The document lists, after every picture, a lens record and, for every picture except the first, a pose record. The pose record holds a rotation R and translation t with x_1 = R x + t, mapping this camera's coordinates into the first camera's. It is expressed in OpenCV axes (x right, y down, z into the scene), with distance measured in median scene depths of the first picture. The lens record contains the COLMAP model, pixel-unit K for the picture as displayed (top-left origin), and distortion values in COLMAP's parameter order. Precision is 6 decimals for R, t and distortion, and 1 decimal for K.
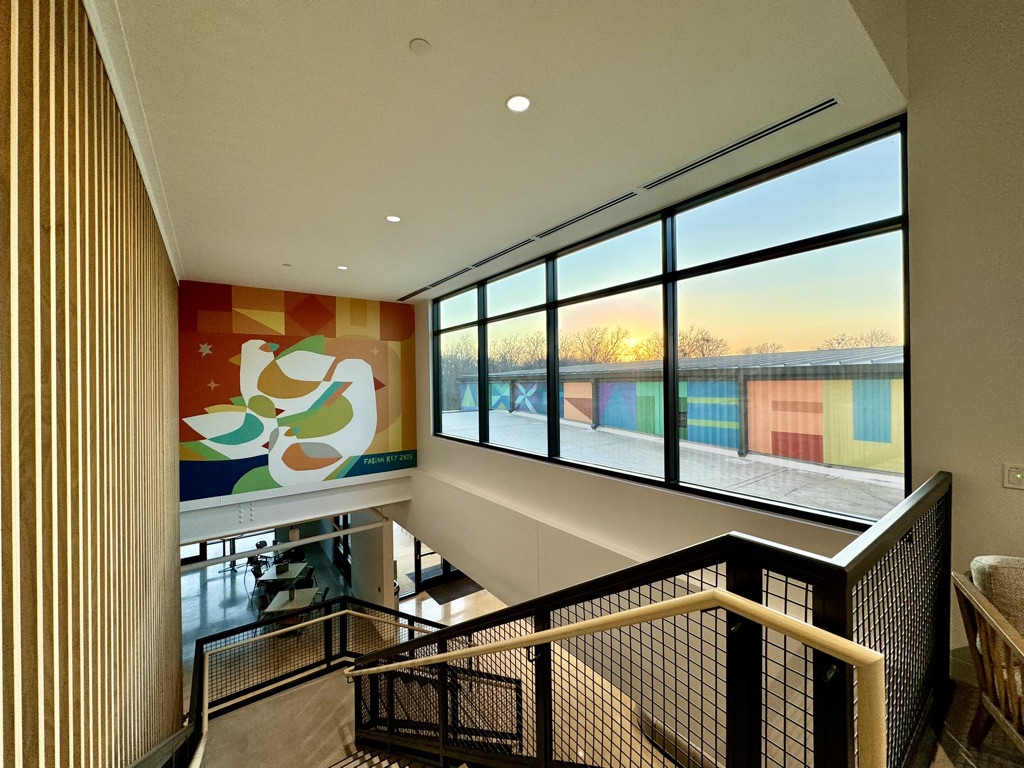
lens RADIAL K [[406.8, 0, 513.2], [0, 406.8, 383.2], [0, 0, 1]] dist [-0.003409, 0.000468]
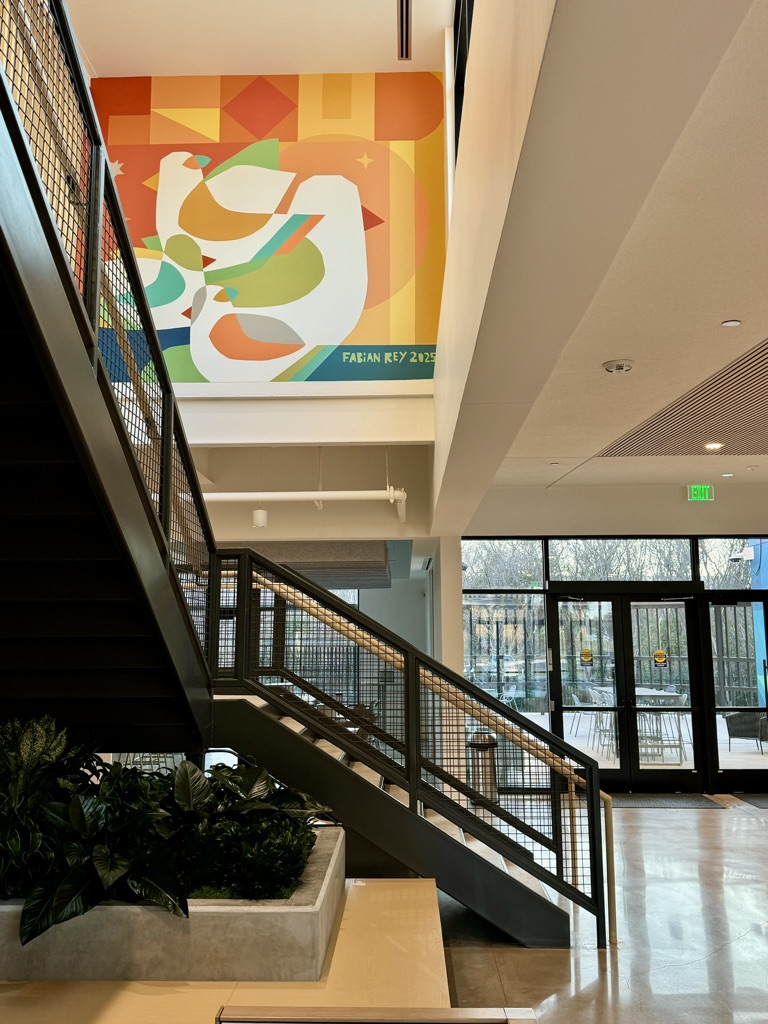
lens RADIAL K [[875.6, 0, 381.1], [0, 875.6, 519.0], [0, 0, 1]] dist [0.100018, -0.106840]
pose [[0.788687, -0.073465, -0.610390, 0.395863], [-0.008951, 0.991357, -0.130884, 0.599537], [0.614730, 0.108690, 0.781213, 0.156433]]
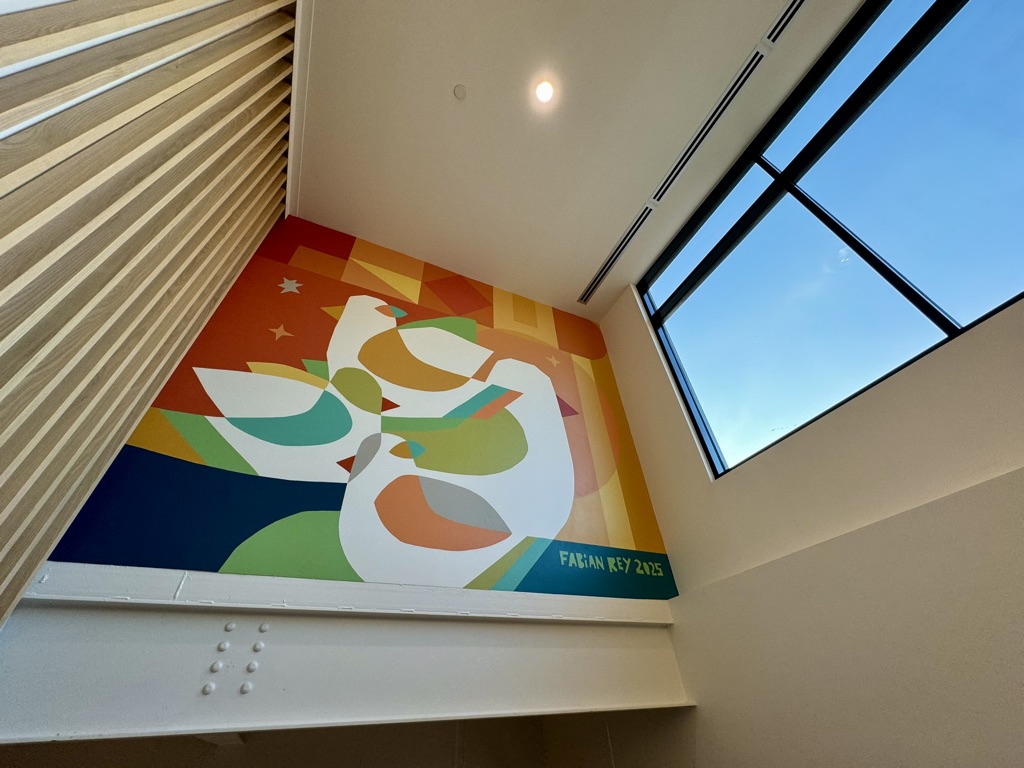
lens RADIAL K [[406.8, 0, 511.7], [0, 406.8, 385.4], [0, 0, 1]] dist [-0.003409, 0.000468]
pose [[0.979017, -0.160635, -0.125385, -0.362347], [0.040409, 0.756126, -0.653178, 0.344497], [0.199730, 0.634406, 0.746751, 0.641605]]
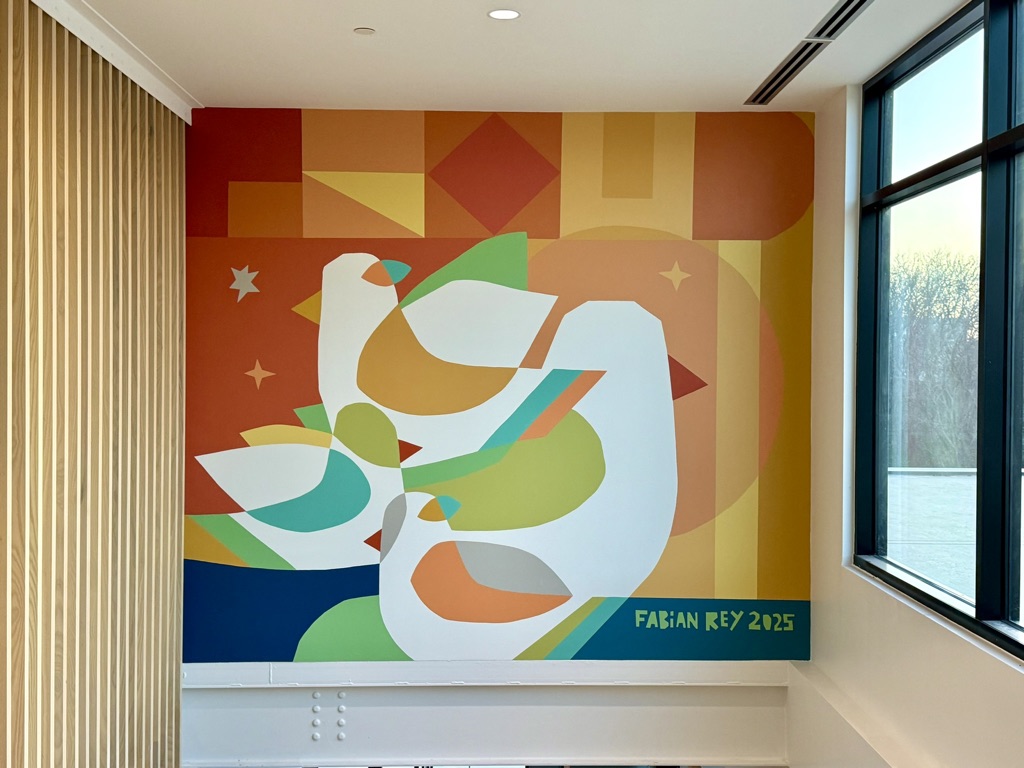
lens RADIAL K [[1193.0, 0, 510.5], [0, 1193.0, 388.6], [0, 0, 1]] dist [0.089957, 0.000000]
pose [[0.809585, 0.028857, -0.586293, 0.112466], [-0.016813, 0.999521, 0.025979, -0.013078], [0.586762, -0.011175, 0.809682, 0.188386]]
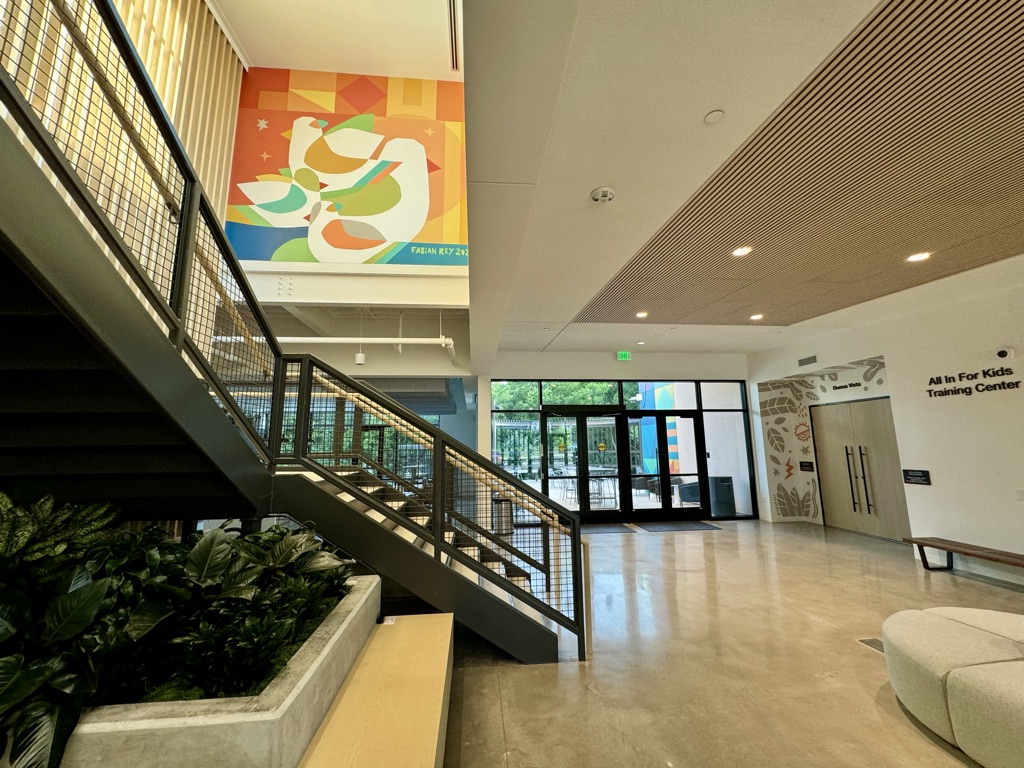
lens RADIAL K [[406.8, 0, 512.2], [0, 406.8, 382.7], [0, 0, 1]] dist [-0.003409, 0.000468]
pose [[0.857235, -0.077308, -0.509088, 0.223352], [-0.001813, 0.988206, -0.153118, 0.629212], [0.514922, 0.132181, 0.846985, 0.474892]]
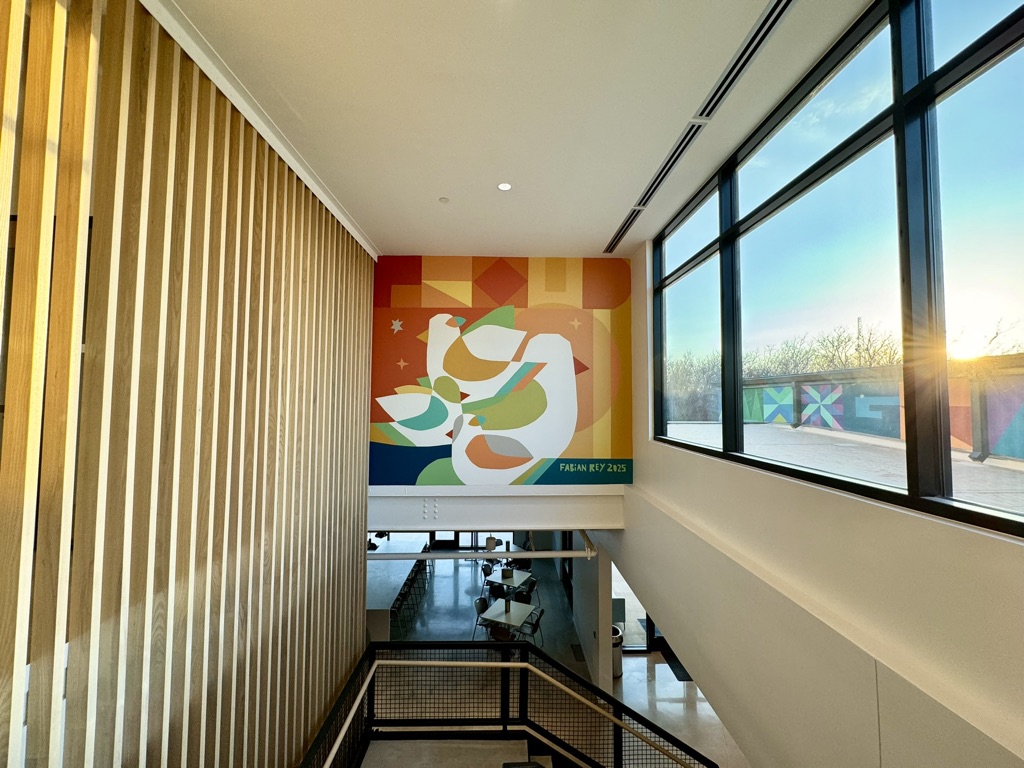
lens RADIAL K [[406.8, 0, 511.5], [0, 406.8, 384.6], [0, 0, 1]] dist [-0.003409, 0.000468]
pose [[0.816096, -0.007251, -0.577871, 0.001375], [-0.016043, 0.999252, -0.035196, 0.071489], [0.577693, 0.037994, 0.815369, 0.342596]]
